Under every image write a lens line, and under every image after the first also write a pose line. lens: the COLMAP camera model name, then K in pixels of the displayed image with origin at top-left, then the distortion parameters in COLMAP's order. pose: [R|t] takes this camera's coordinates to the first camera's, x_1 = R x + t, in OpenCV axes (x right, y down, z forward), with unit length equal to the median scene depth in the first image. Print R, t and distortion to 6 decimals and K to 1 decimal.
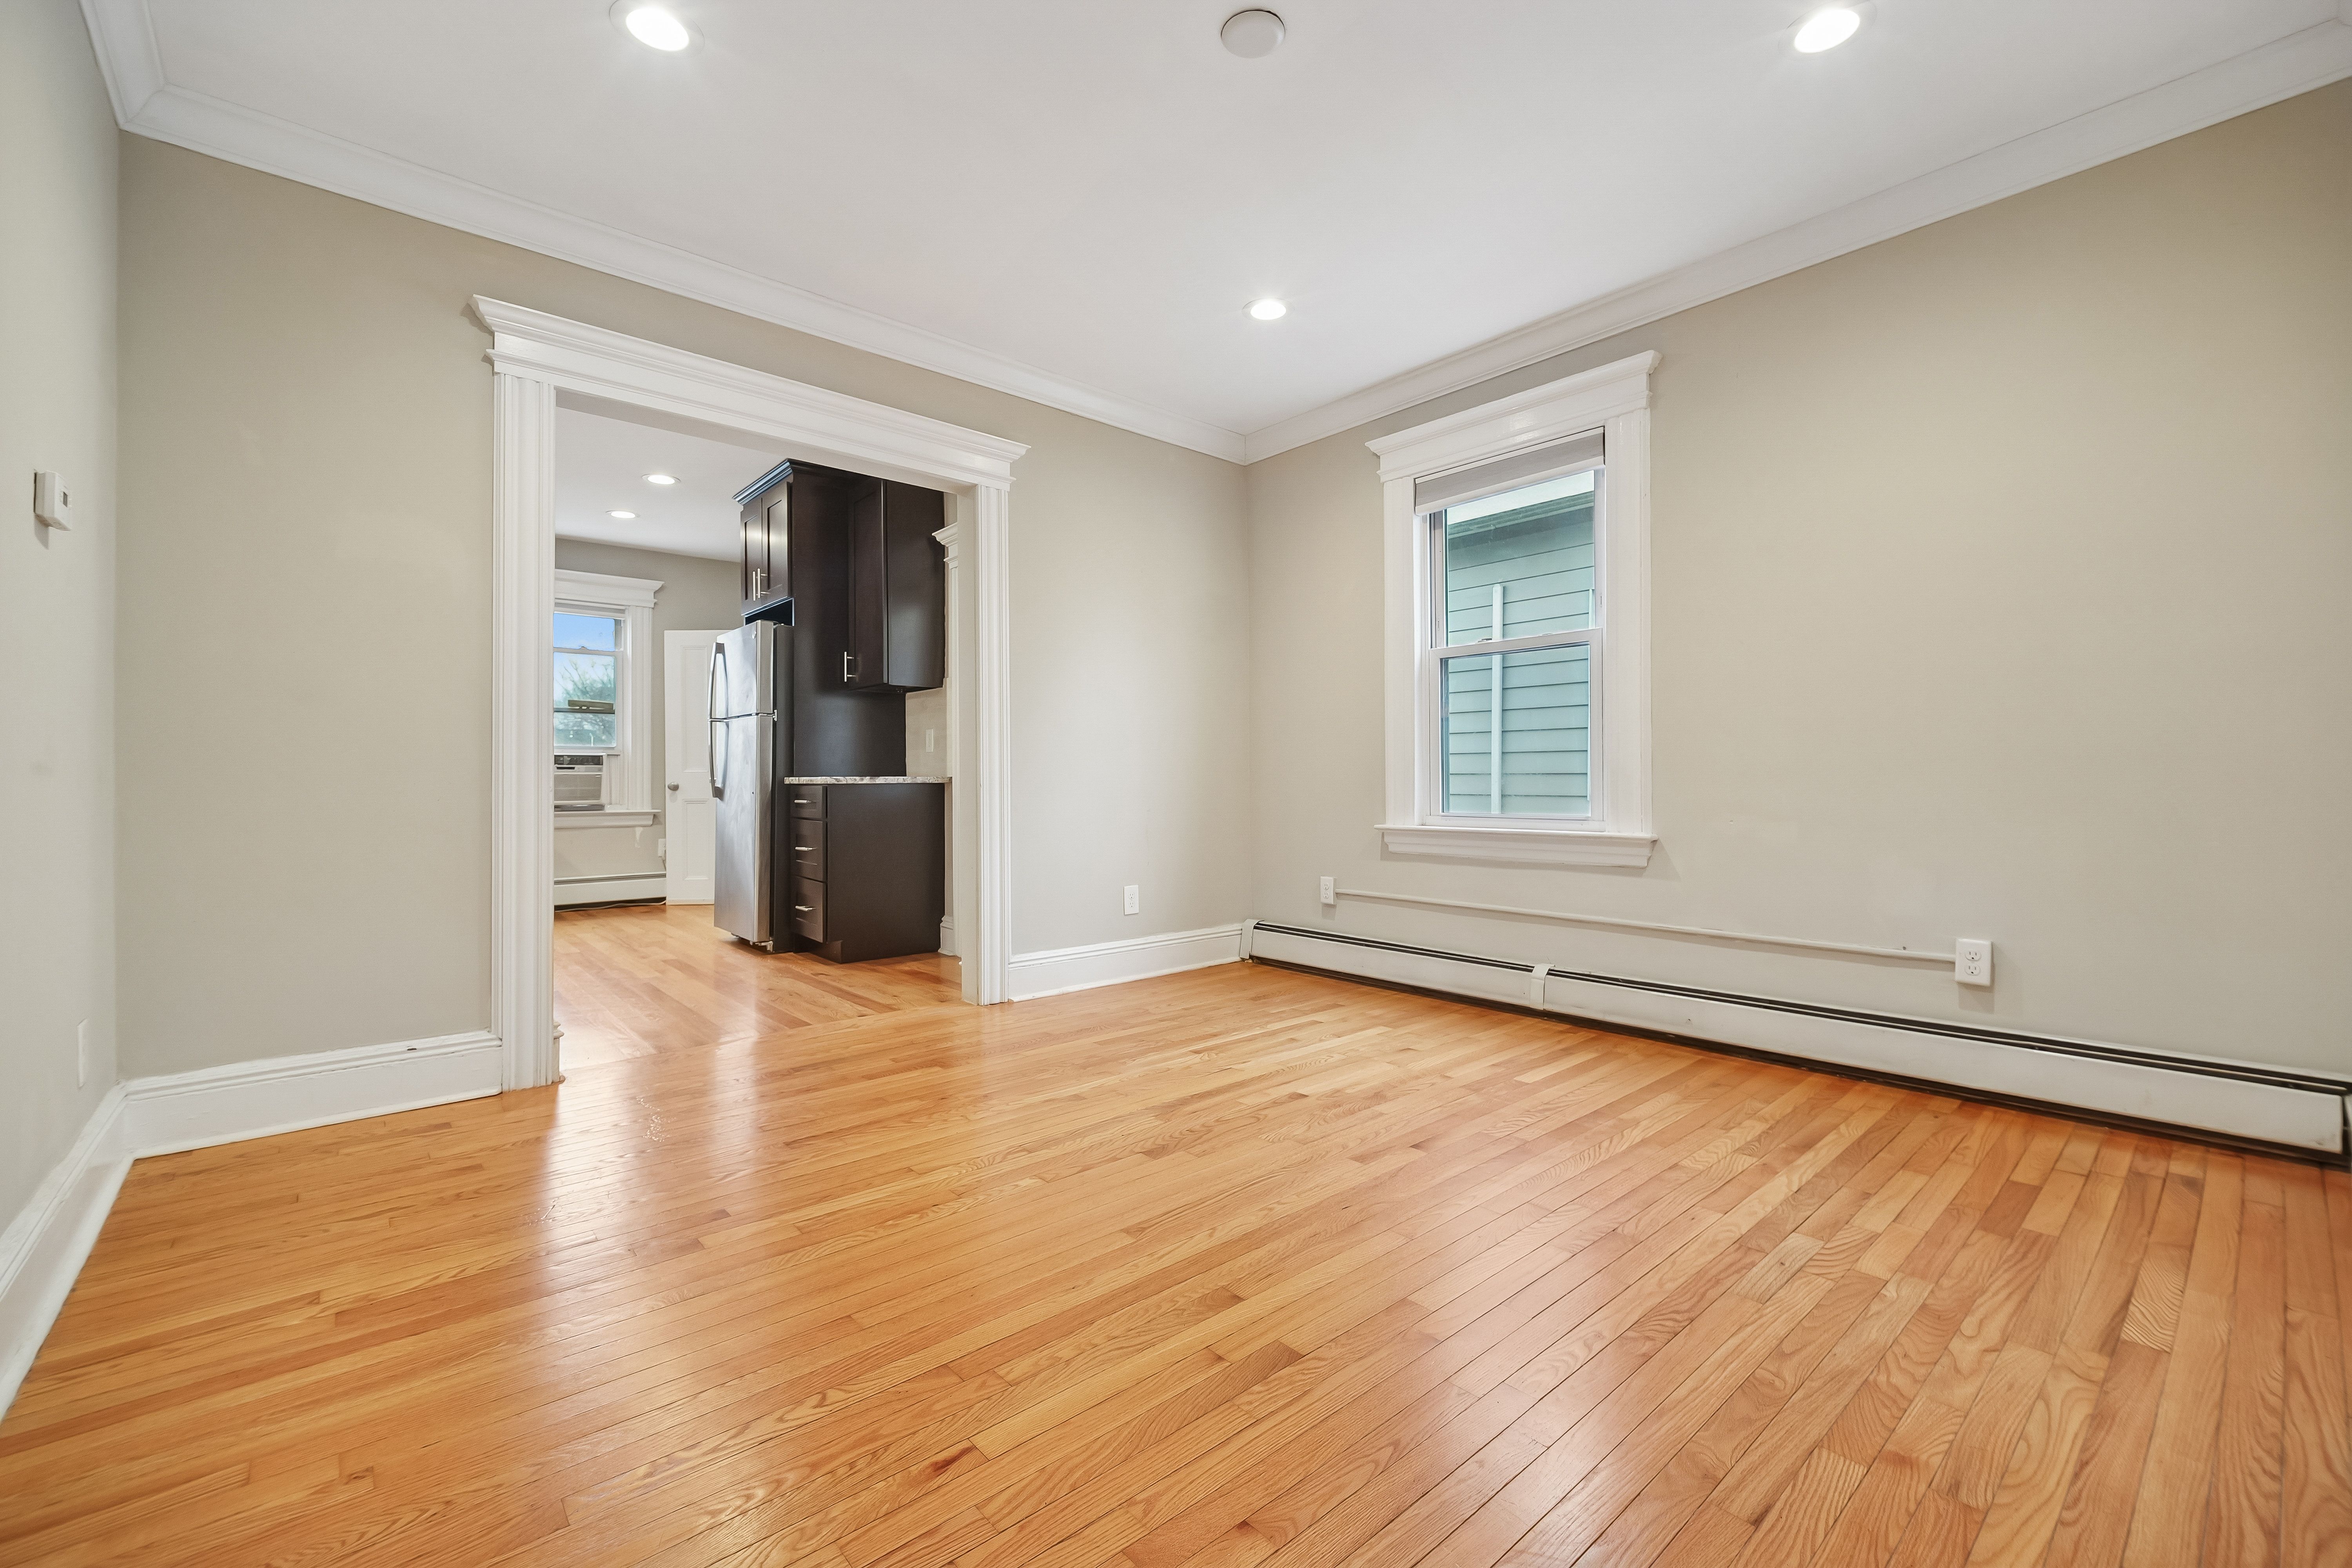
lens RADIAL K [[976.6, 0, 1193.8], [0, 976.6, 772.7], [0, 0, 1]] dist [0.018230, -0.008106]
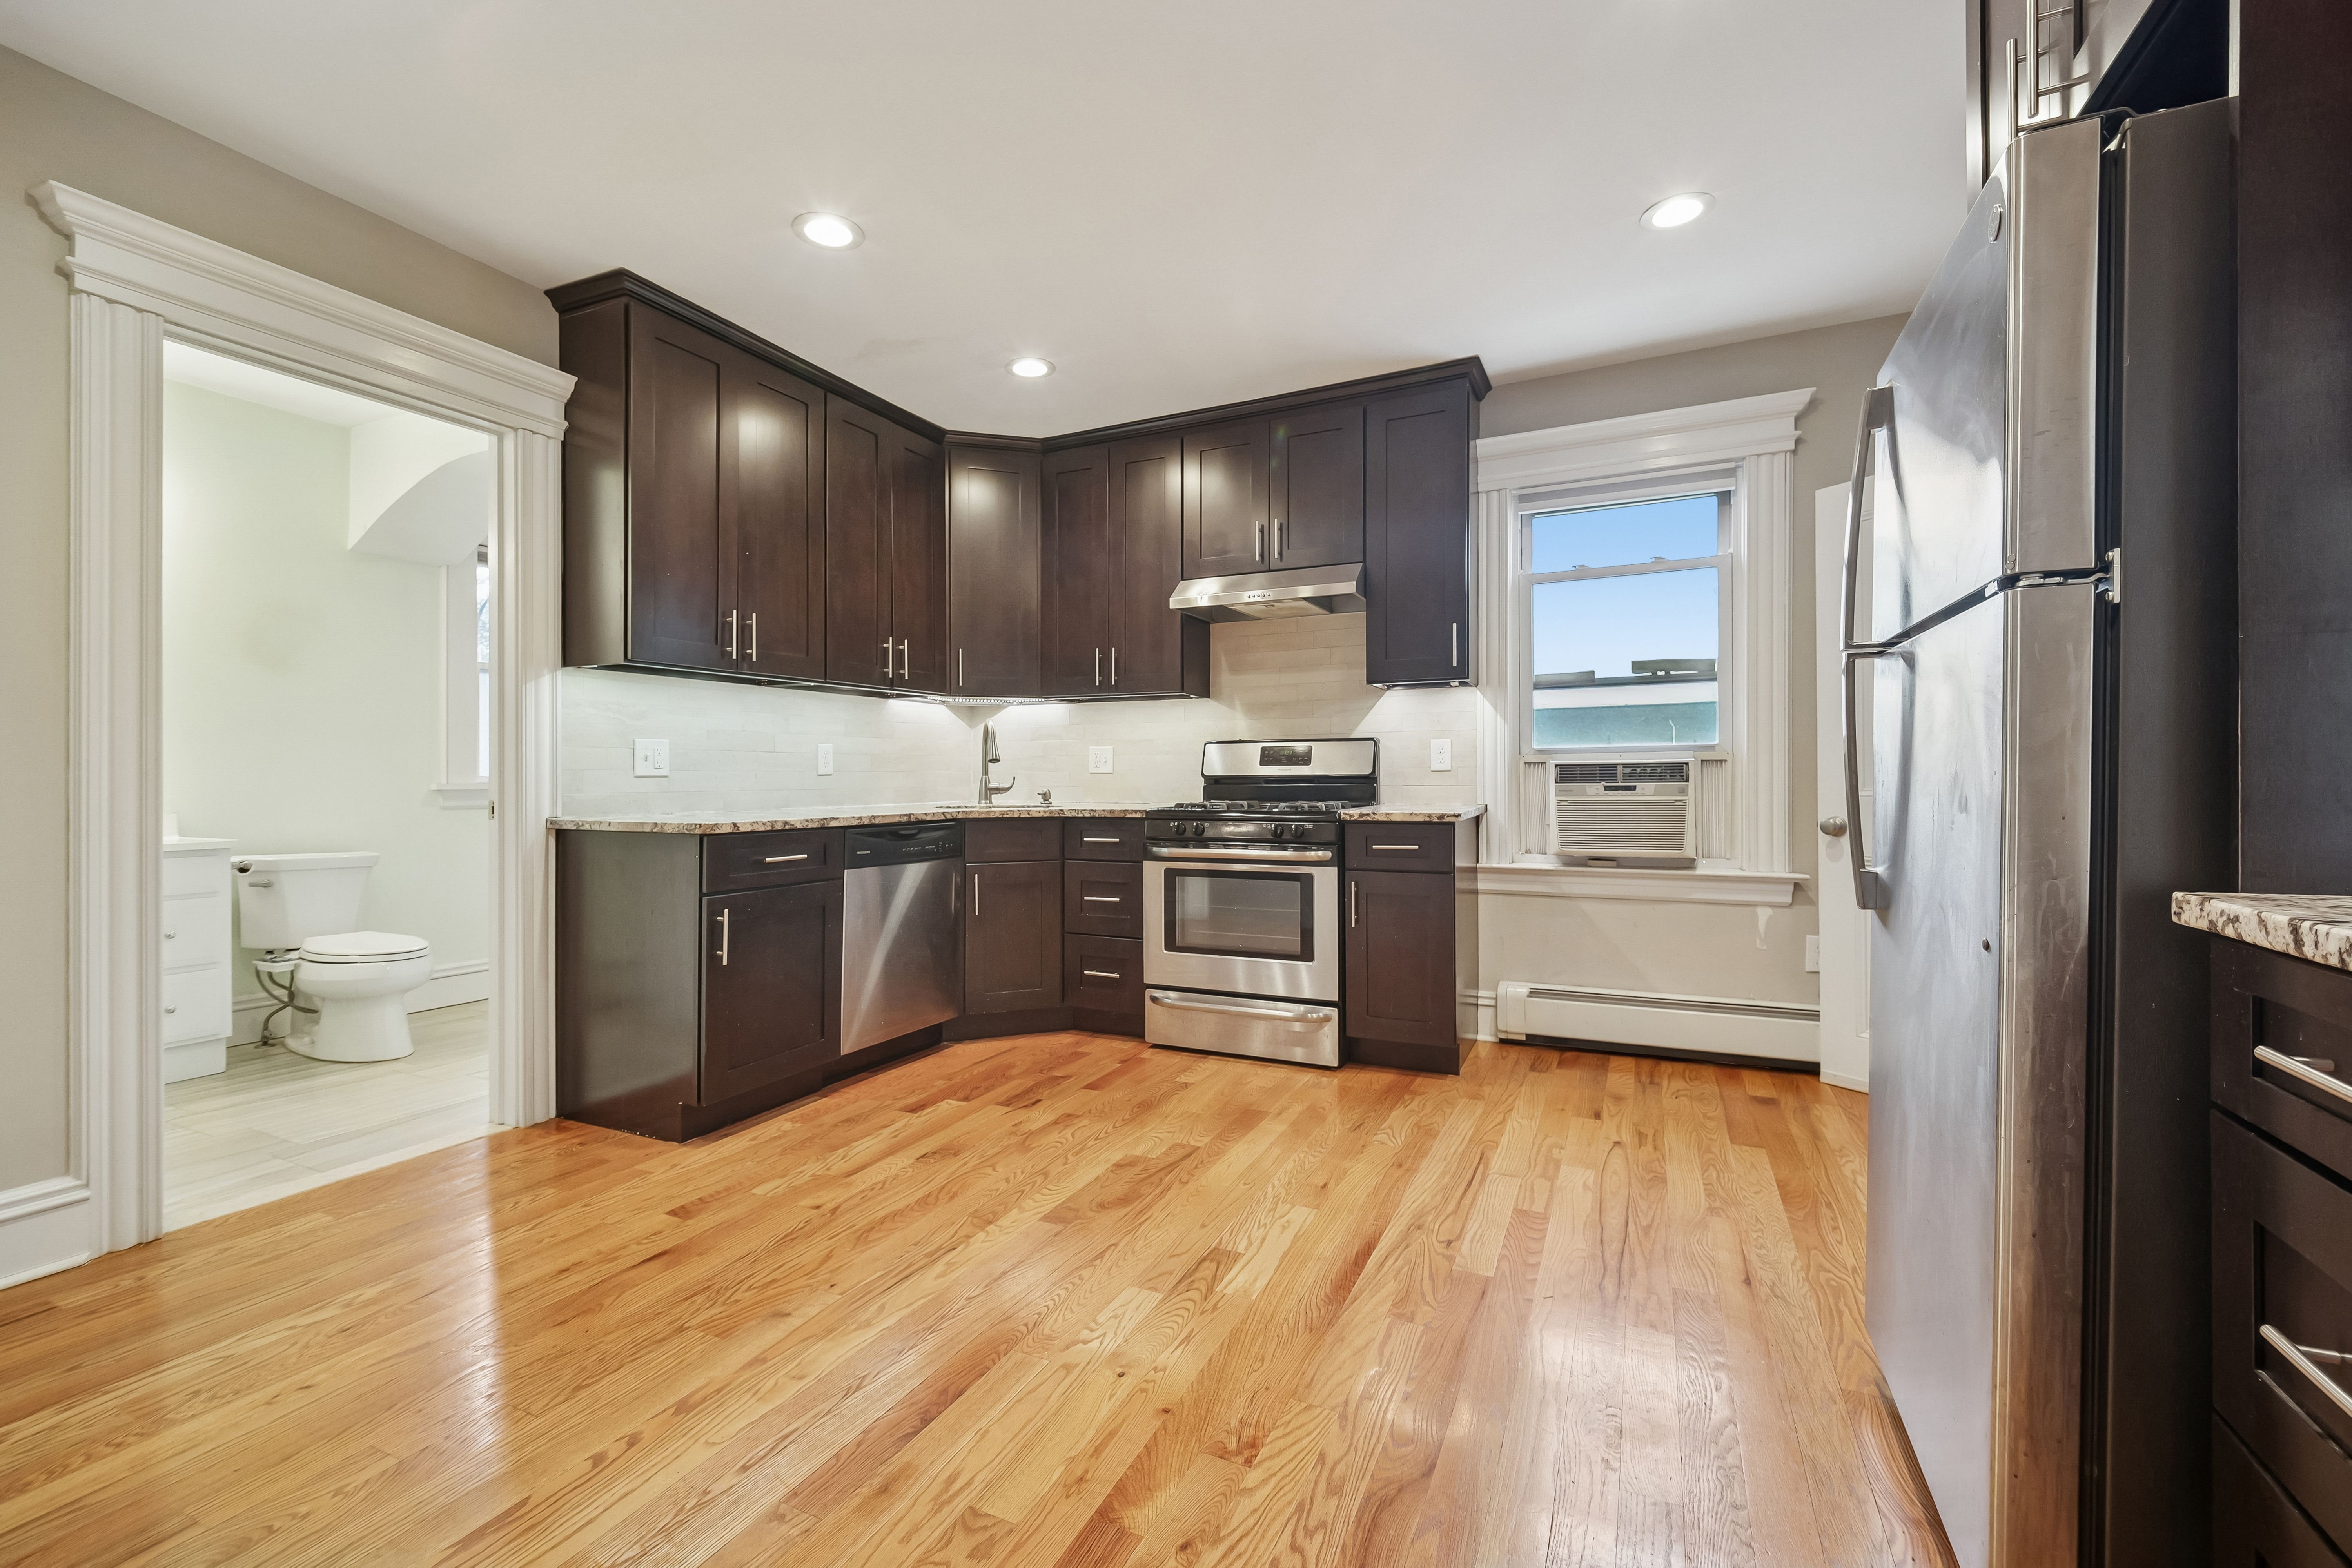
lens RADIAL K [[976.6, 0, 1182.5], [0, 976.6, 787.2], [0, 0, 1]] dist [0.018230, -0.008106]
pose [[0.397300, 0.007303, -0.917660, -0.385721], [0.013062, 0.999822, 0.013612, -0.024959], [0.917596, -0.017394, 0.397134, 0.903761]]
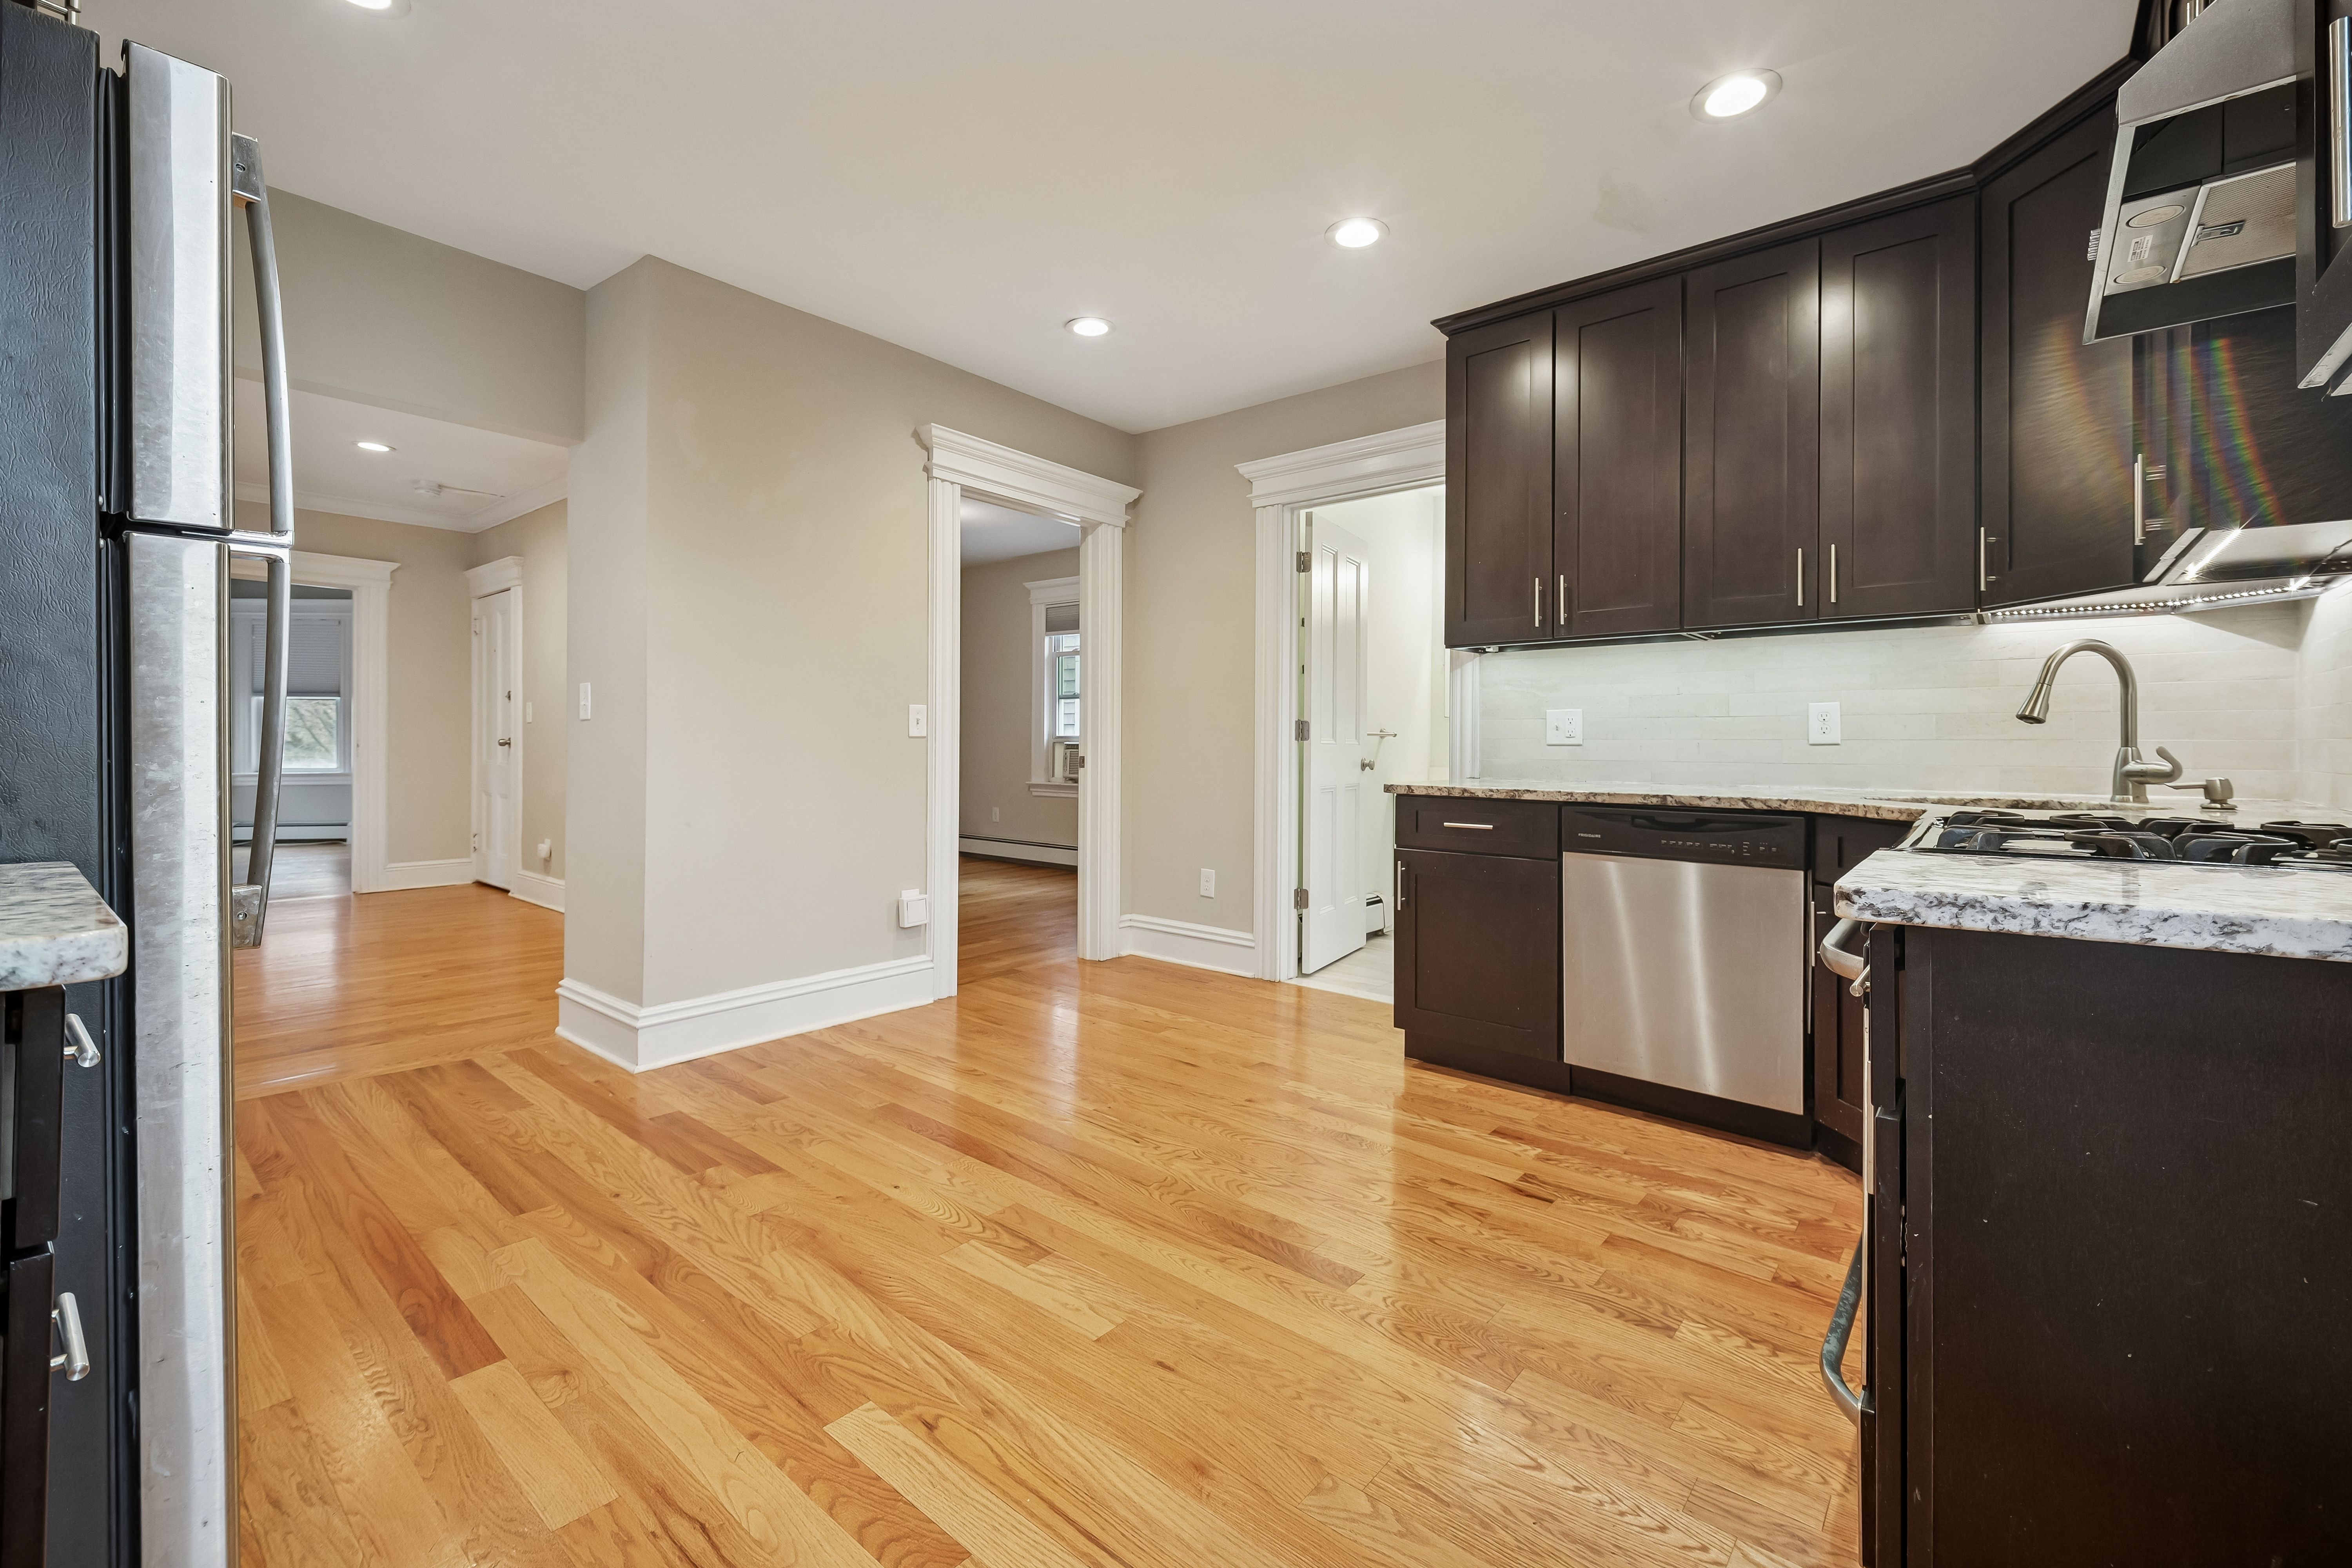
lens RADIAL K [[976.6, 0, 1192.3], [0, 976.6, 764.6], [0, 0, 1]] dist [0.018230, -0.008106]
pose [[-0.987112, -0.004448, -0.159971, -0.839091], [-0.006466, 0.999906, 0.012096, -0.019715], [0.159902, 0.012974, -0.987048, 1.597652]]
